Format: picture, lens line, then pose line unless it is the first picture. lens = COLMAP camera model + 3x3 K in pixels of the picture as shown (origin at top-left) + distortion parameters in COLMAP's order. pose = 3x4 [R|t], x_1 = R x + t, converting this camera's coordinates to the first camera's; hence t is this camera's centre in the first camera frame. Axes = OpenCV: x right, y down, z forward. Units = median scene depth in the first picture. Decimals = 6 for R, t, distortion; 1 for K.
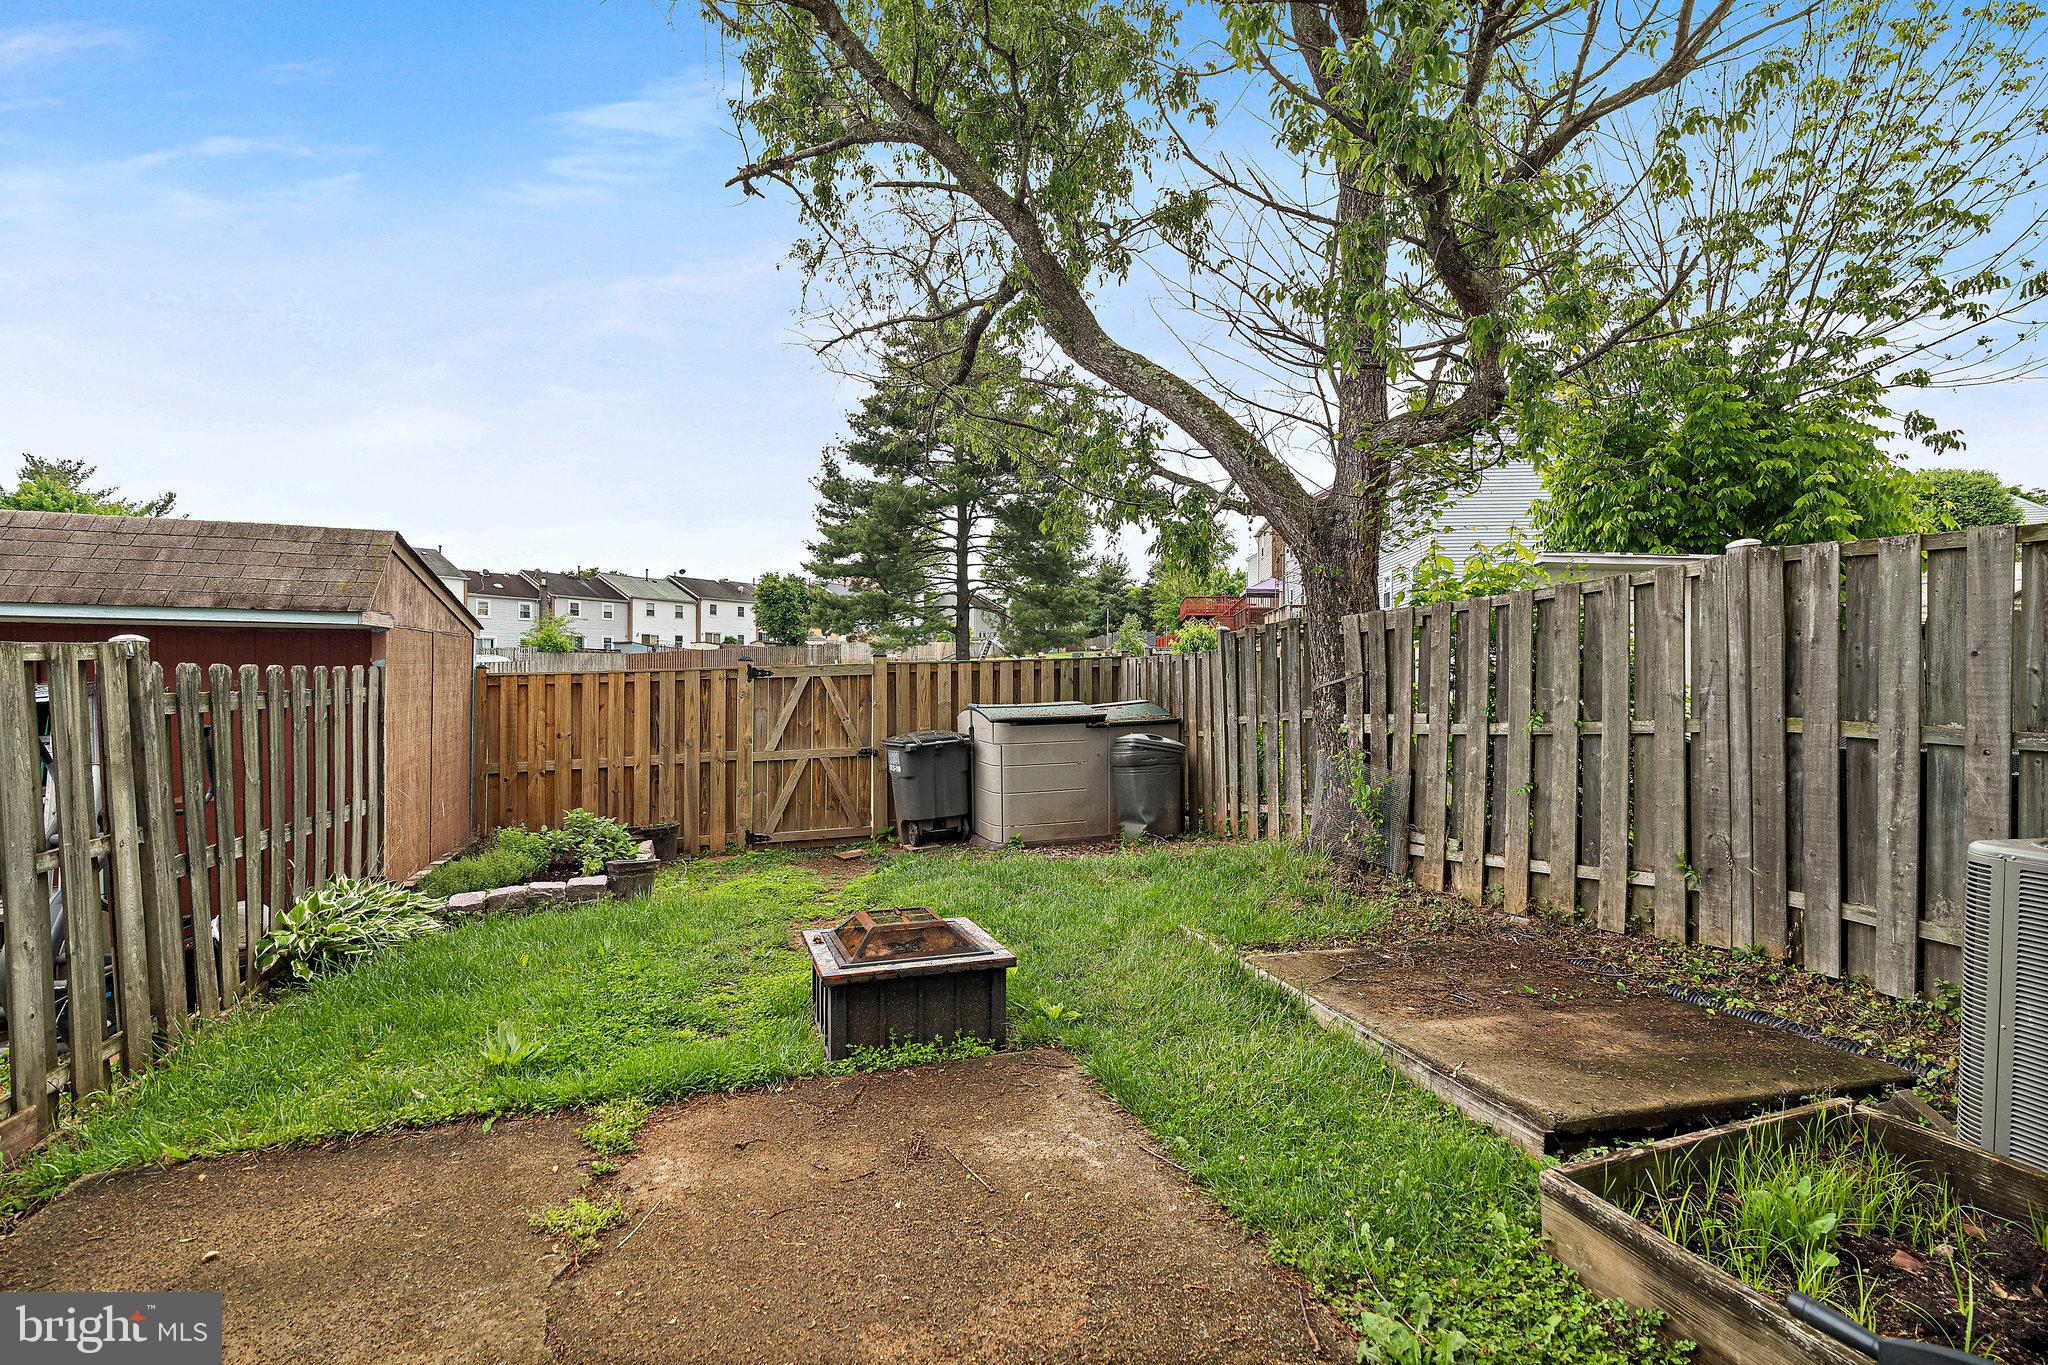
lens RADIAL K [[945.3, 0, 1025.8], [0, 945.3, 642.1], [0, 0, 1]] dist [-0.013095, 0.003107]
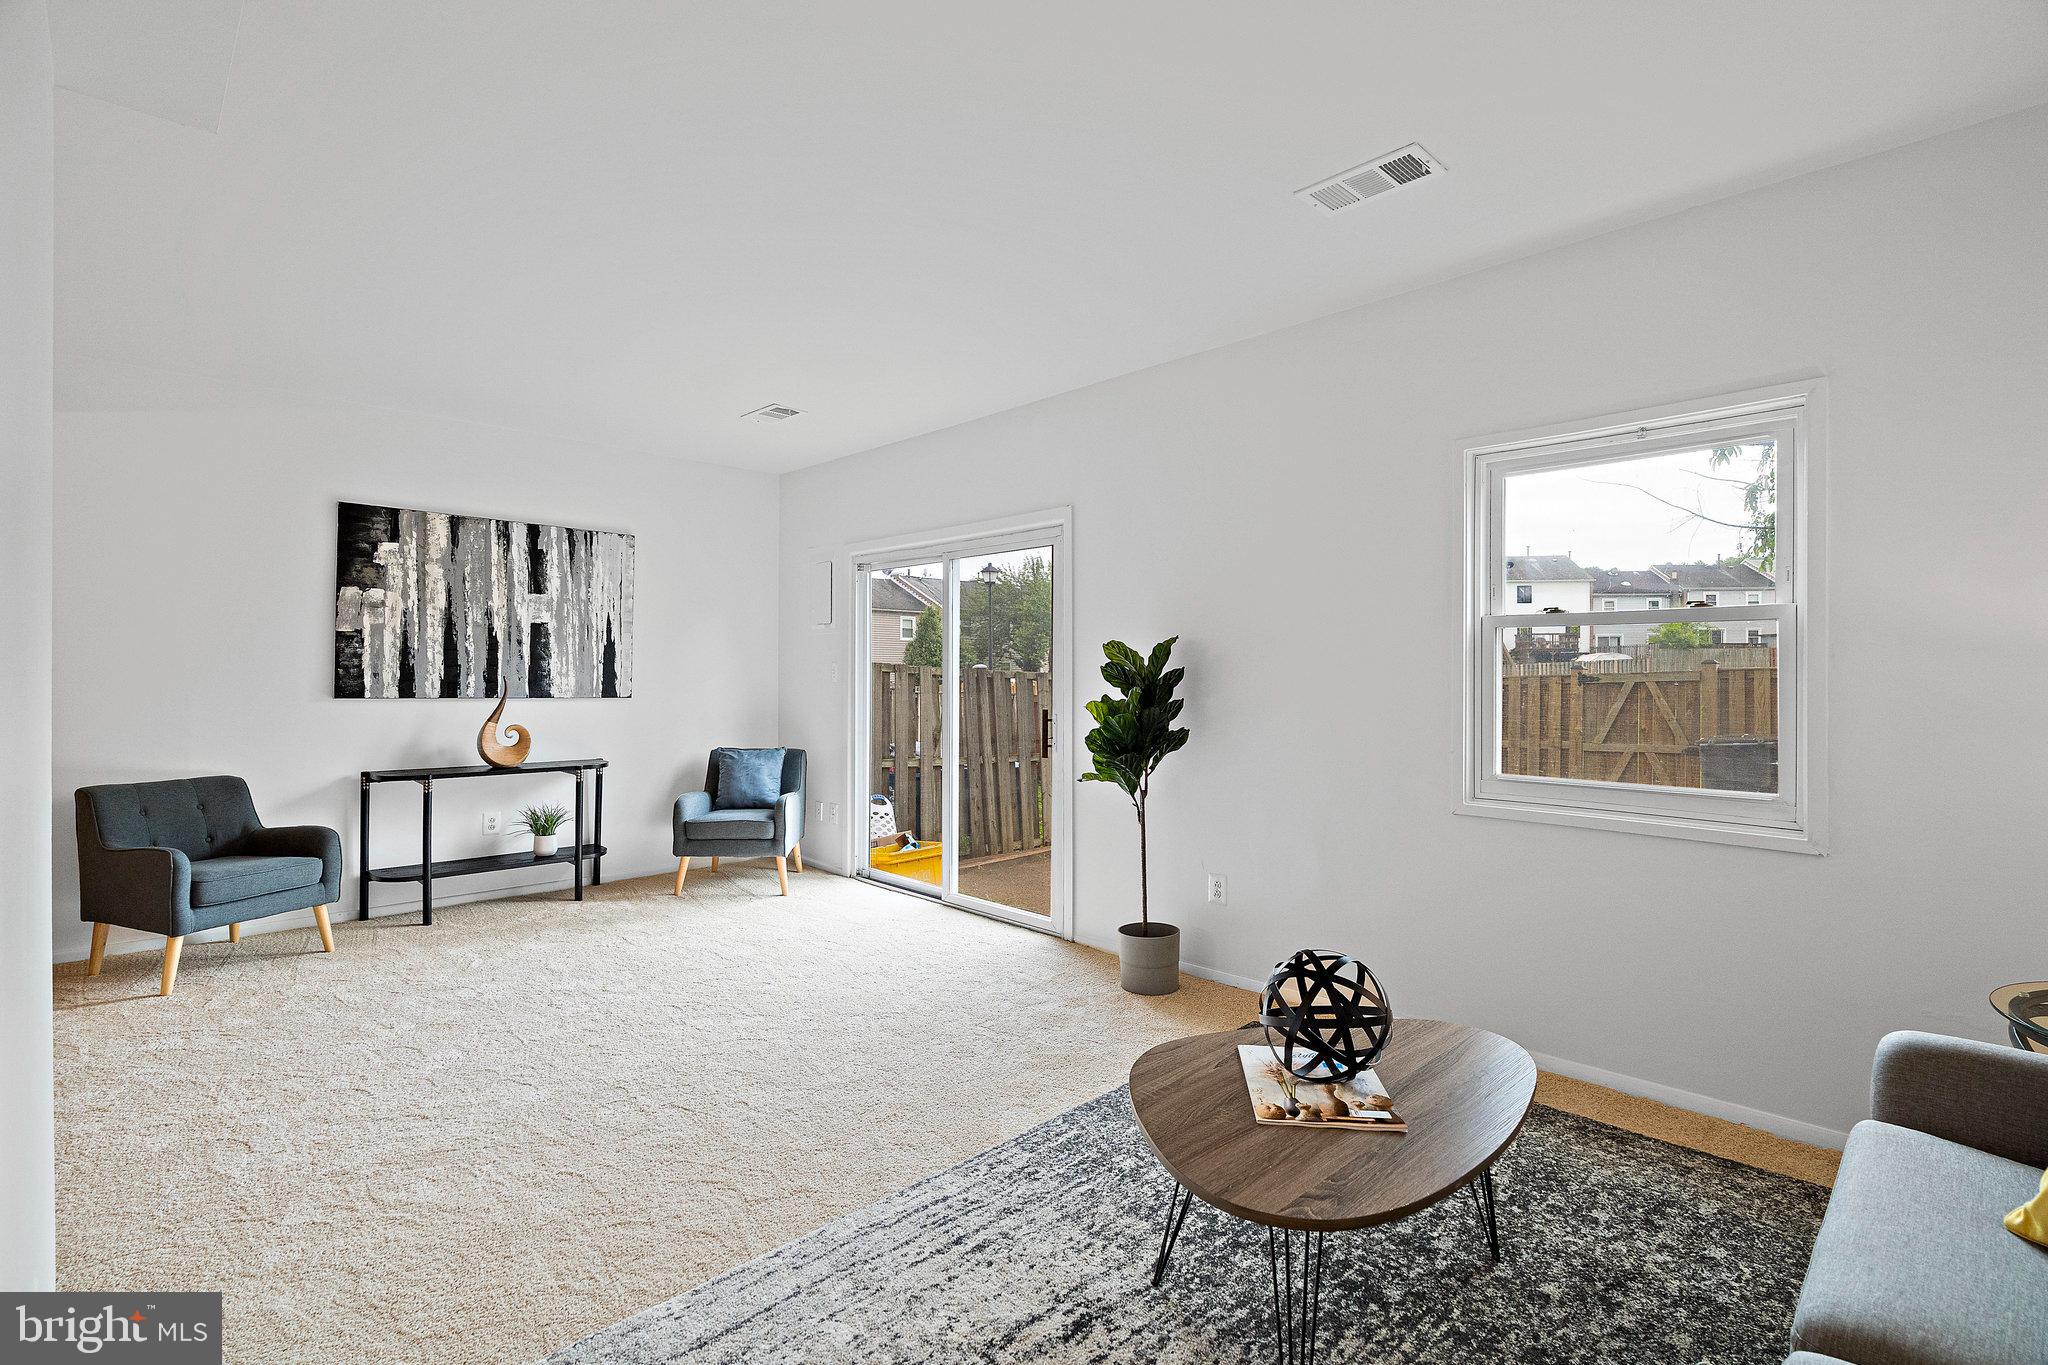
lens RADIAL K [[945.3, 0, 1008.9], [0, 945.3, 672.0], [0, 0, 1]] dist [-0.013095, 0.003107]
pose [[0.423703, 0.000179, -0.905801, 0.492923], [0.032880, 0.999338, 0.015577, -0.019062], [0.905204, -0.036383, 0.423417, -0.182921]]
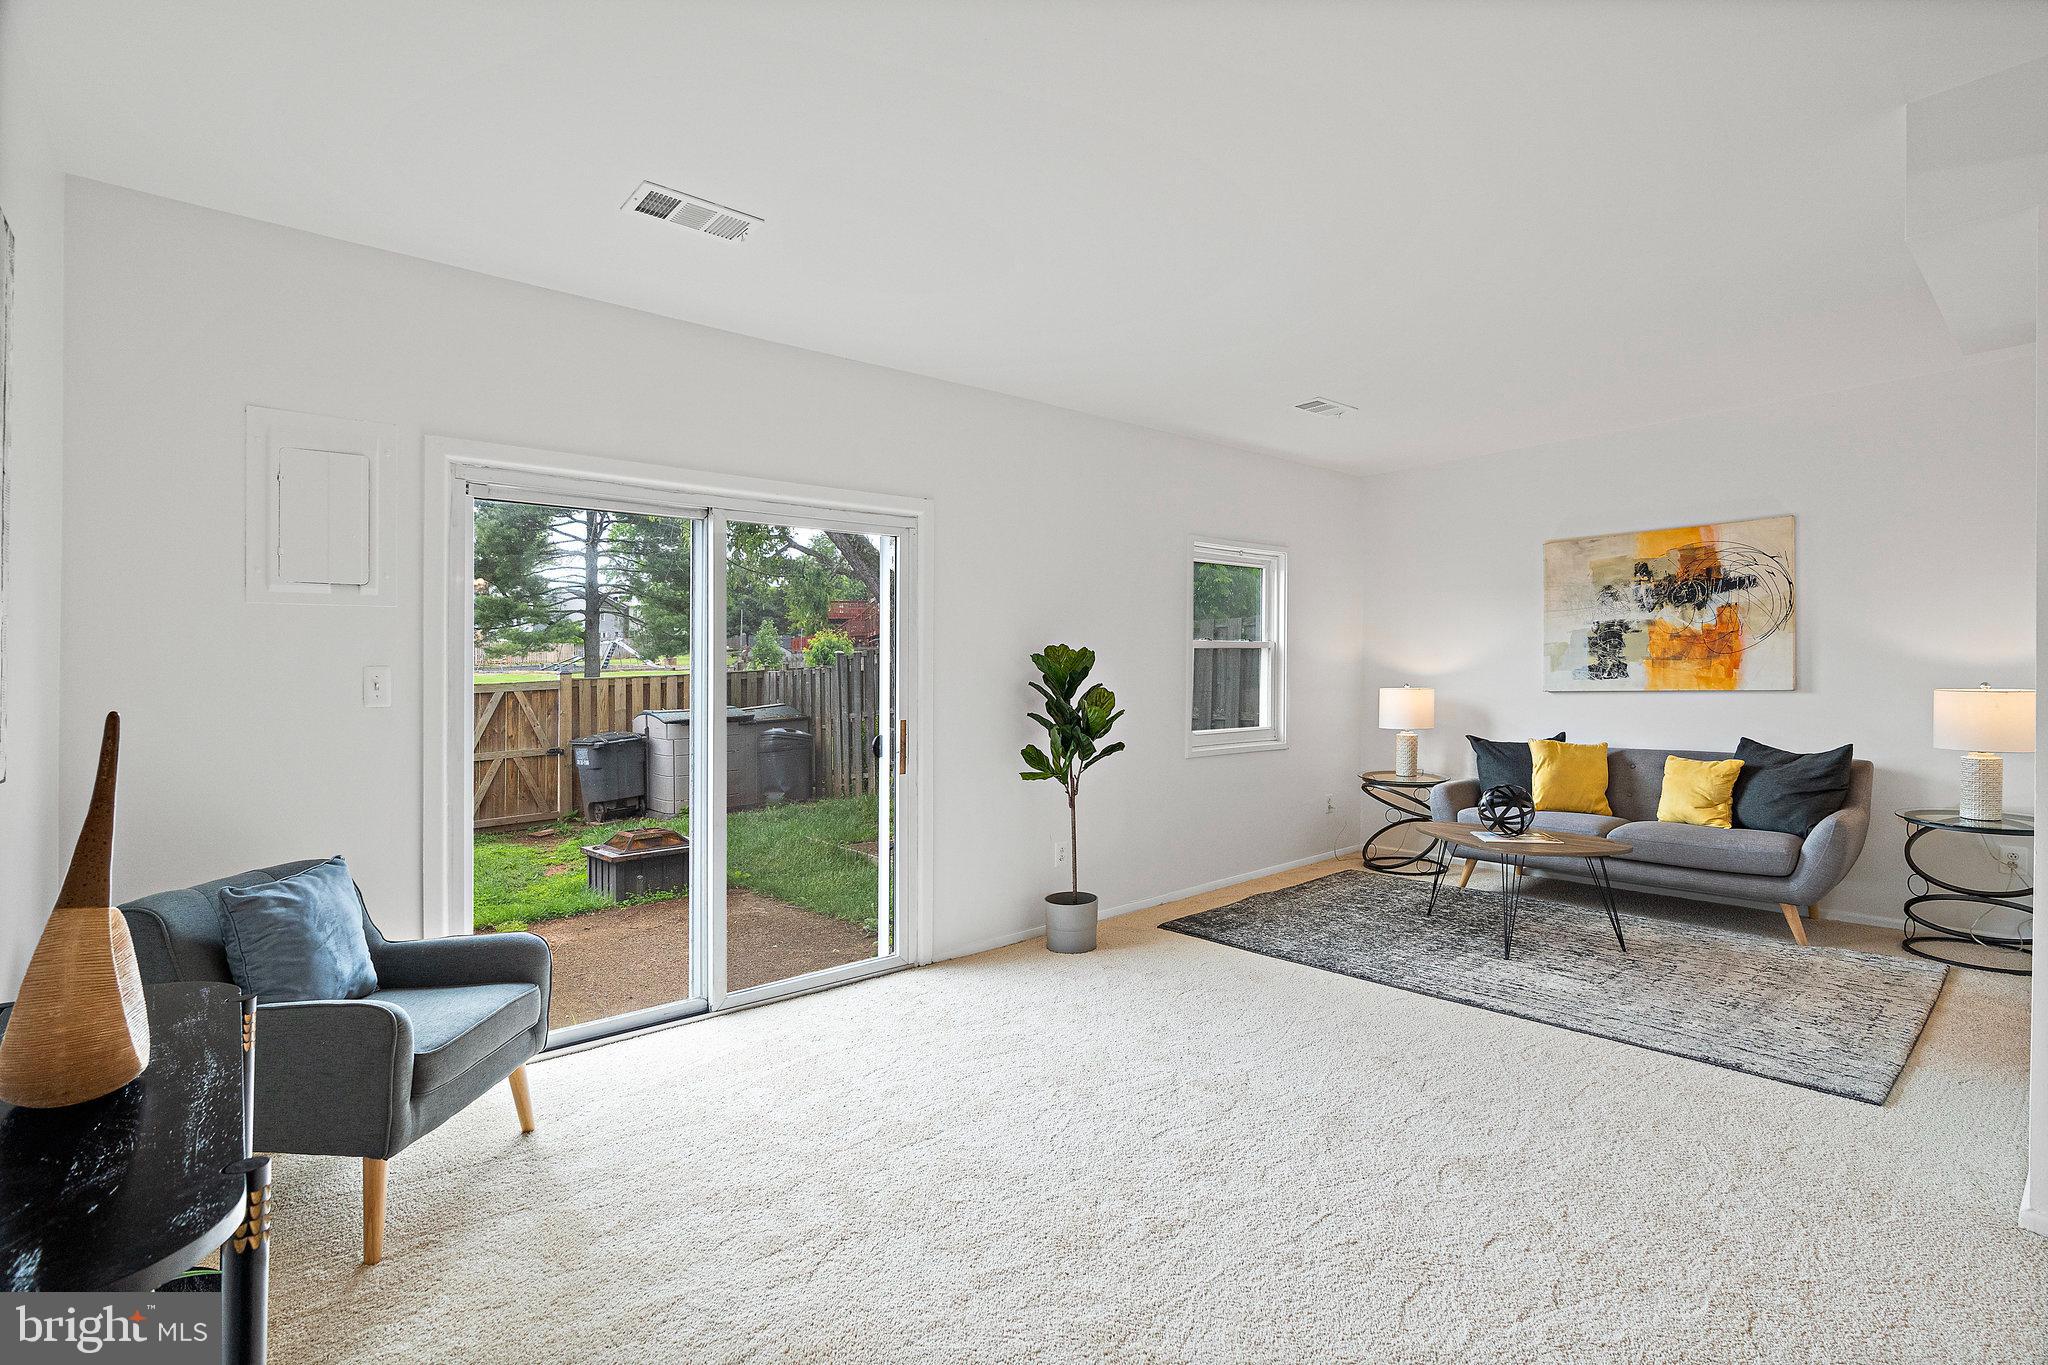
lens RADIAL K [[945.3, 0, 1031.3], [0, 945.3, 641.4], [0, 0, 1]] dist [-0.013095, 0.003107]
pose [[0.926273, -0.002615, 0.376844, -0.054771], [0.002090, 0.999996, 0.001803, -0.029923], [-0.376847, -0.000882, 0.926275, -0.395424]]
